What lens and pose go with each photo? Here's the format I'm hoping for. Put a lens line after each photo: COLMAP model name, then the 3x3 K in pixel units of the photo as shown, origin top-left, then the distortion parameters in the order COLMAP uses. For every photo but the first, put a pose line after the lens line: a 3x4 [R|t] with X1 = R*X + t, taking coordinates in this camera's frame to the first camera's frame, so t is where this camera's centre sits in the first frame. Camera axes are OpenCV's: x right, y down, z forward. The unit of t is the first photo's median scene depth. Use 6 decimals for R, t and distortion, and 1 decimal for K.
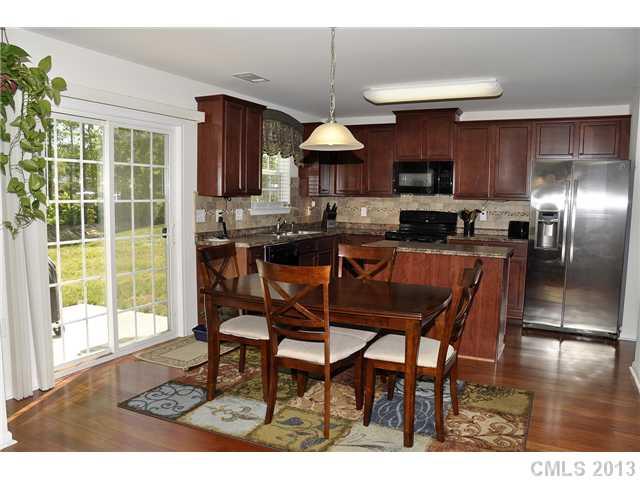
lens RADIAL K [[508.7, 0, 320.0], [0, 508.7, 240.0], [0, 0, 1]] dist [-0.161228, 0.134286]
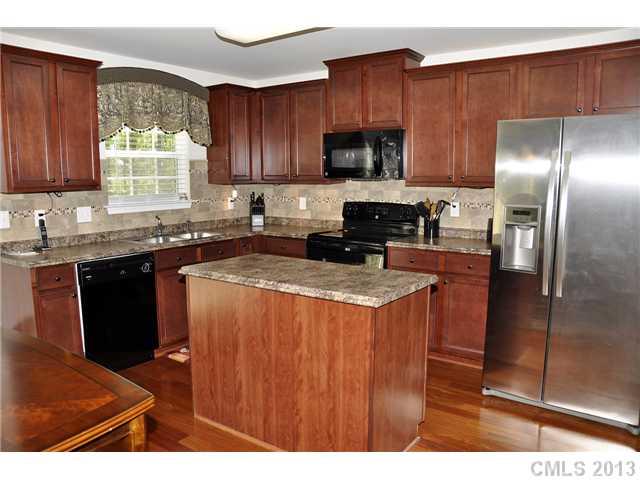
lens RADIAL K [[508.7, 0, 320.0], [0, 508.7, 240.0], [0, 0, 1]] dist [-0.161228, 0.134286]
pose [[0.986603, 0.001889, -0.163130, 0.261246], [0.004533, 0.999230, 0.038982, -0.035124], [0.163078, -0.039199, 0.985834, 0.308561]]
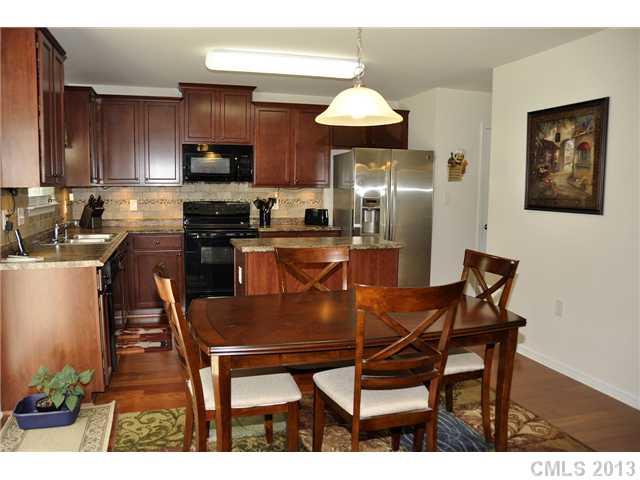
lens RADIAL K [[508.7, 0, 320.0], [0, 508.7, 240.0], [0, 0, 1]] dist [-0.161228, 0.134286]
pose [[0.727054, -0.080513, 0.681843, -0.272771], [0.060209, 0.996751, 0.053496, -0.027935], [-0.683935, 0.002159, 0.729540, 0.248415]]
